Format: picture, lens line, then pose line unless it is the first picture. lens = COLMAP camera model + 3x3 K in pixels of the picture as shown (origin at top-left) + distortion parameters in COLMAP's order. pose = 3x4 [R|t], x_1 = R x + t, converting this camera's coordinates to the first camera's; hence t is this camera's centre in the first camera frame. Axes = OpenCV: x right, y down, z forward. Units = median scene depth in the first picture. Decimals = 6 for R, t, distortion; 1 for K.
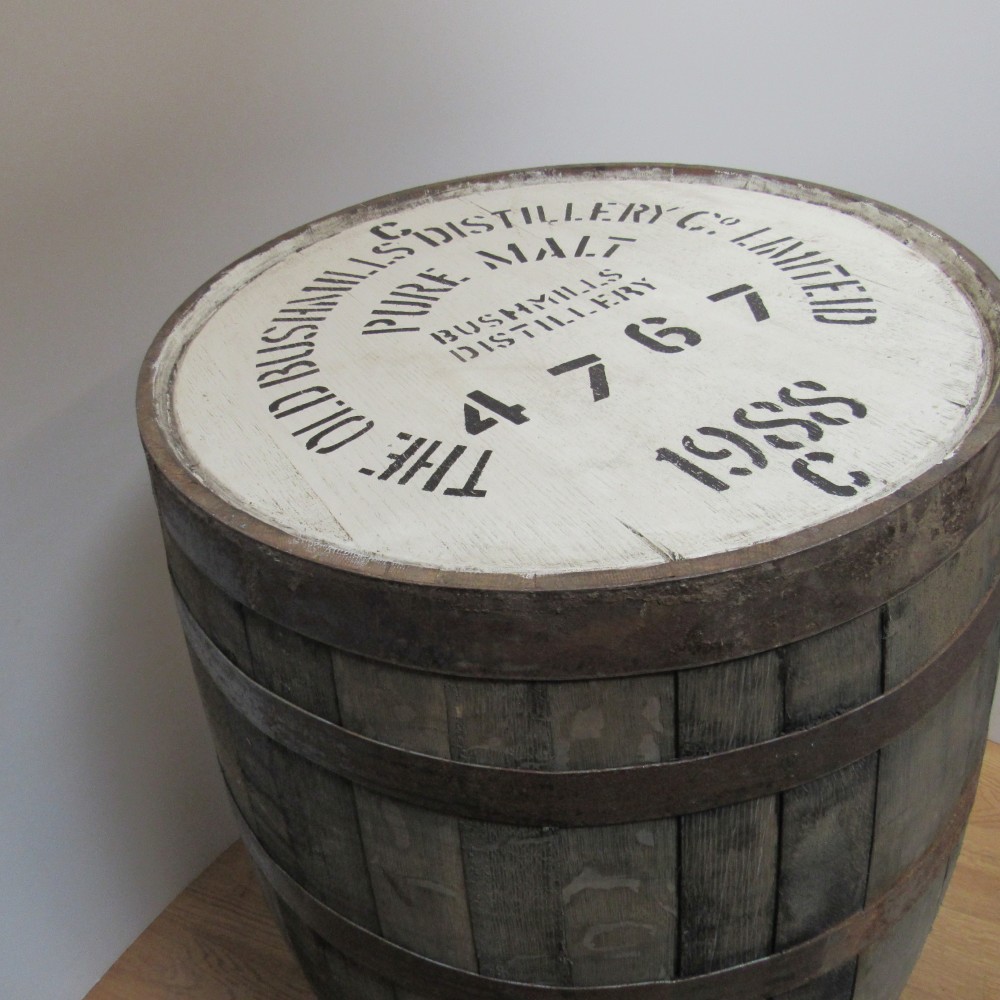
lens RADIAL K [[947.4, 0, 500.0], [0, 947.4, 500.0], [0, 0, 1]] dist [-0.031549, 0.019277]
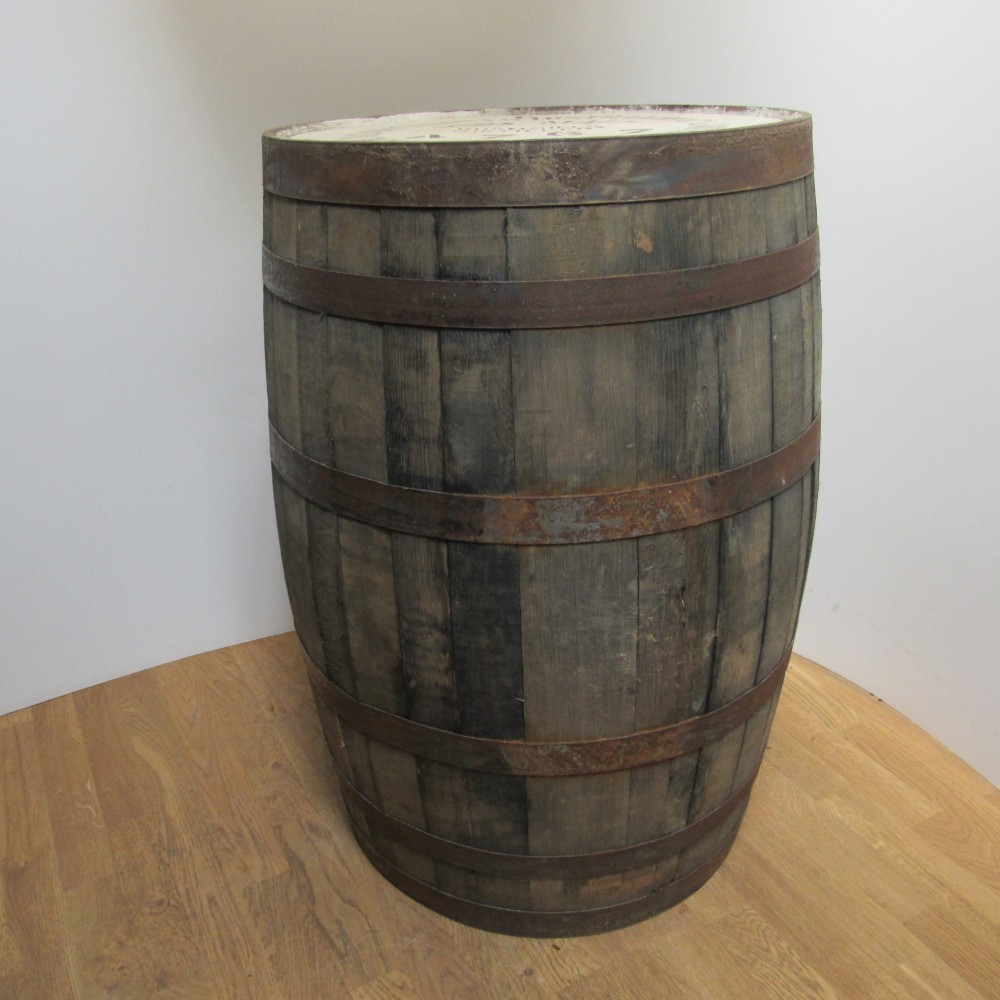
lens RADIAL K [[947.4, 0, 500.0], [0, 947.4, 500.0], [0, 0, 1]] dist [-0.031549, 0.019277]
pose [[0.814471, 0.302834, -0.494903, 1.198694], [-0.382678, 0.921529, -0.065891, 0.605703], [0.436113, 0.243055, 0.866446, -0.283277]]
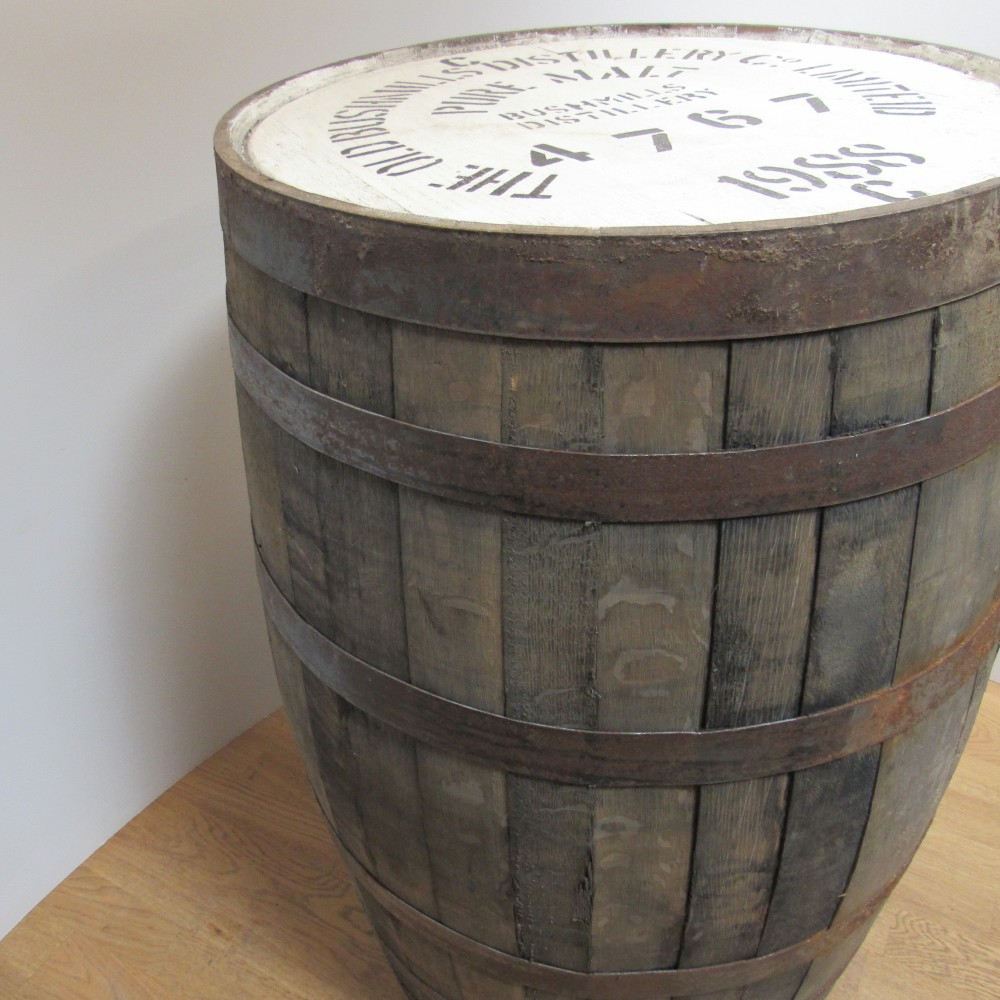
lens RADIAL K [[947.4, 0, 500.0], [0, 947.4, 500.0], [0, 0, 1]] dist [-0.031549, 0.019277]
pose [[0.997278, 0.070258, -0.022351, -0.022928], [-0.070874, 0.997090, -0.028070, 0.328954], [0.020313, 0.029577, 0.999356, -0.018811]]
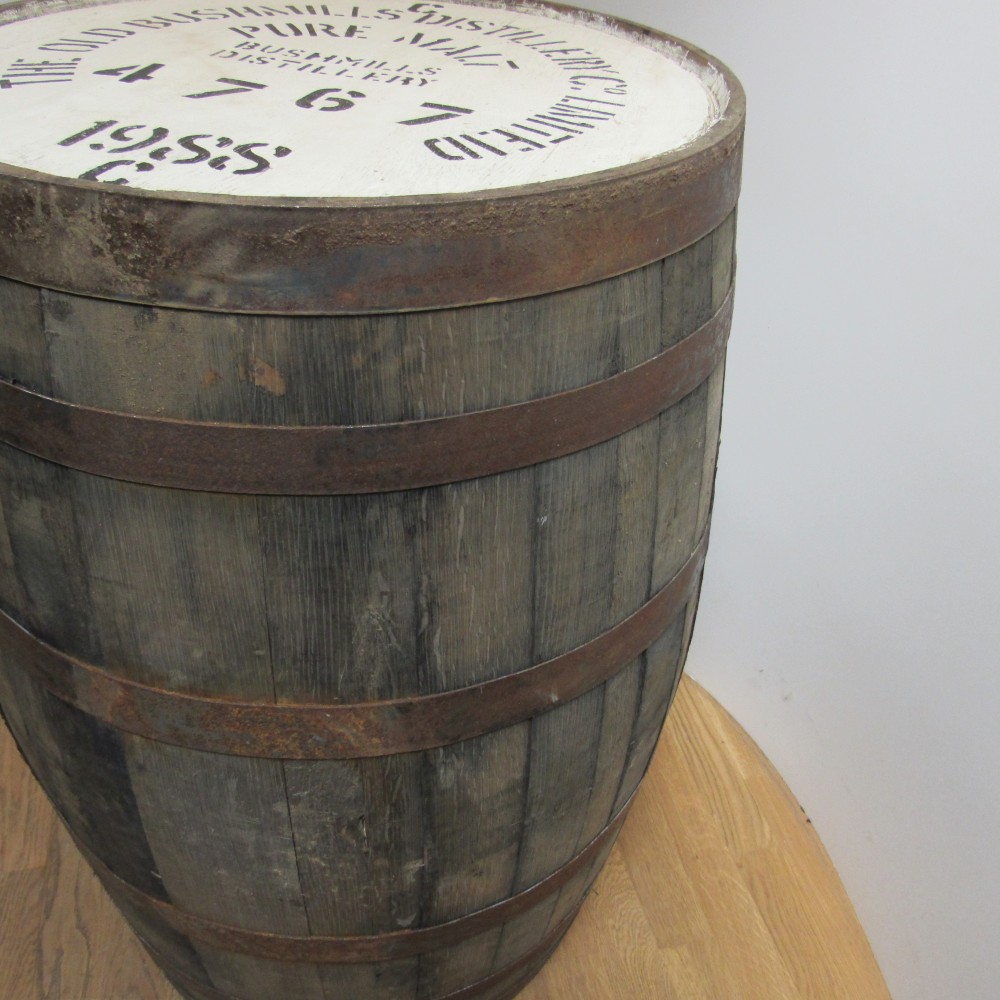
lens RADIAL K [[947.4, 0, 500.0], [0, 947.4, 500.0], [0, 0, 1]] dist [-0.031549, 0.019277]
pose [[0.638686, 0.565595, -0.521711, 1.182332], [-0.550960, 0.809453, 0.203049, -0.154648], [0.537144, 0.157757, 0.828607, 0.409785]]
